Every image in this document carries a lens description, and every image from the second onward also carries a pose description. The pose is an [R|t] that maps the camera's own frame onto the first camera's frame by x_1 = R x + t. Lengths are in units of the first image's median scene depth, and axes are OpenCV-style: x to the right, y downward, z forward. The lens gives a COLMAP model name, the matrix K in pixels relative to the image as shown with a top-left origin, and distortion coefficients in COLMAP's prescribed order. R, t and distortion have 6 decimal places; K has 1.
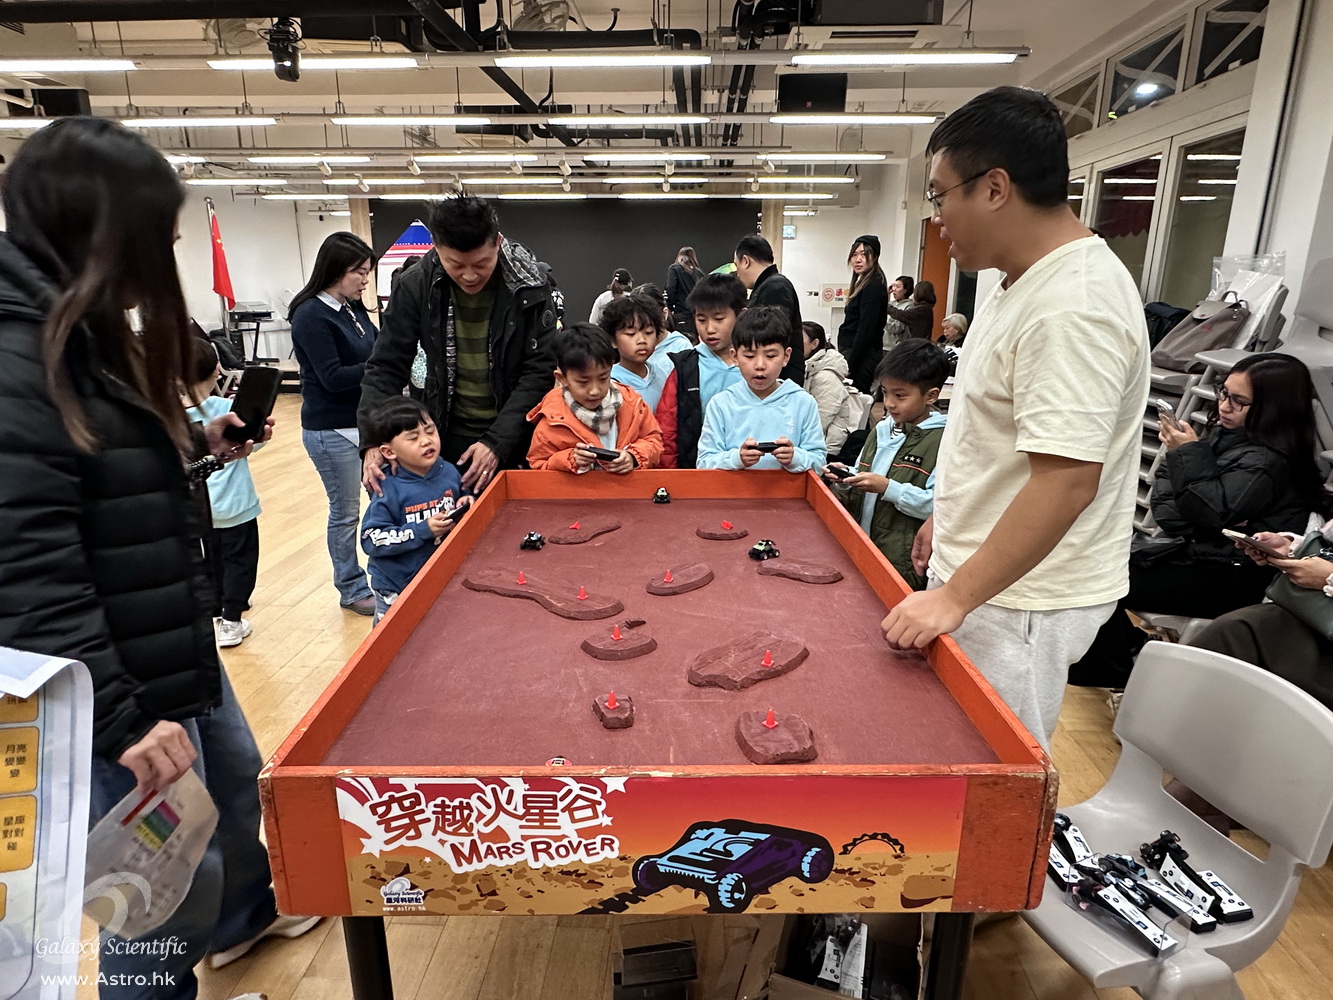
lens RADIAL K [[790.5, 0, 651.2], [0, 790.5, 464.2], [0, 0, 1]] dist [-0.006819, 0.000555]
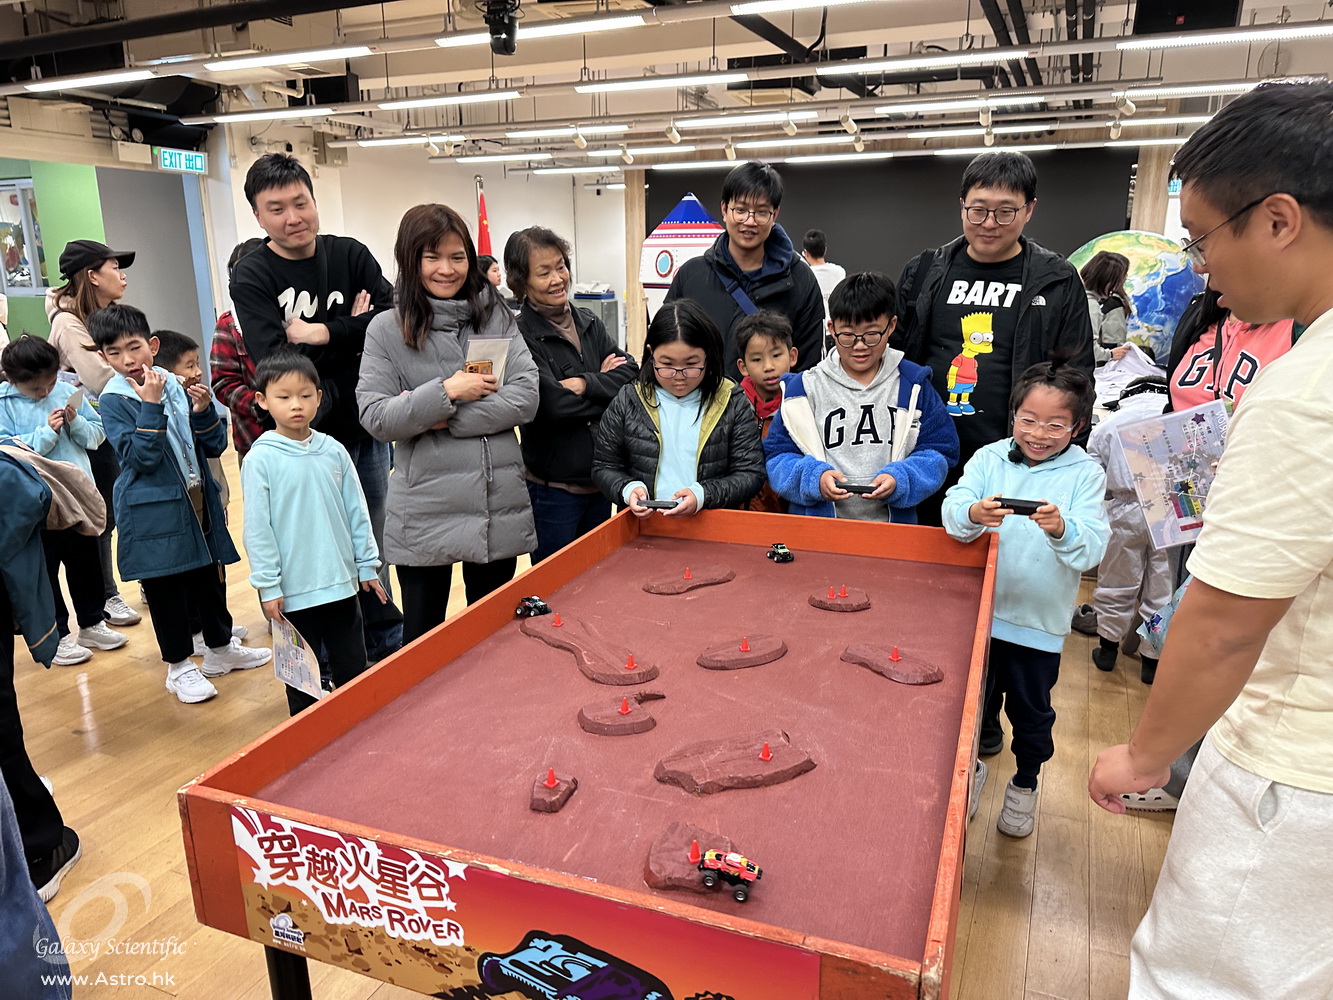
lens RADIAL K [[946.5, 0, 662.1], [0, 946.5, 511.8], [0, 0, 1]] dist [0.020921, -0.046427]
pose [[0.933420, 0.084913, -0.348593, 0.305694], [-0.071340, 0.996116, 0.051617, -0.052017], [0.351622, -0.023312, 0.935852, 0.025470]]
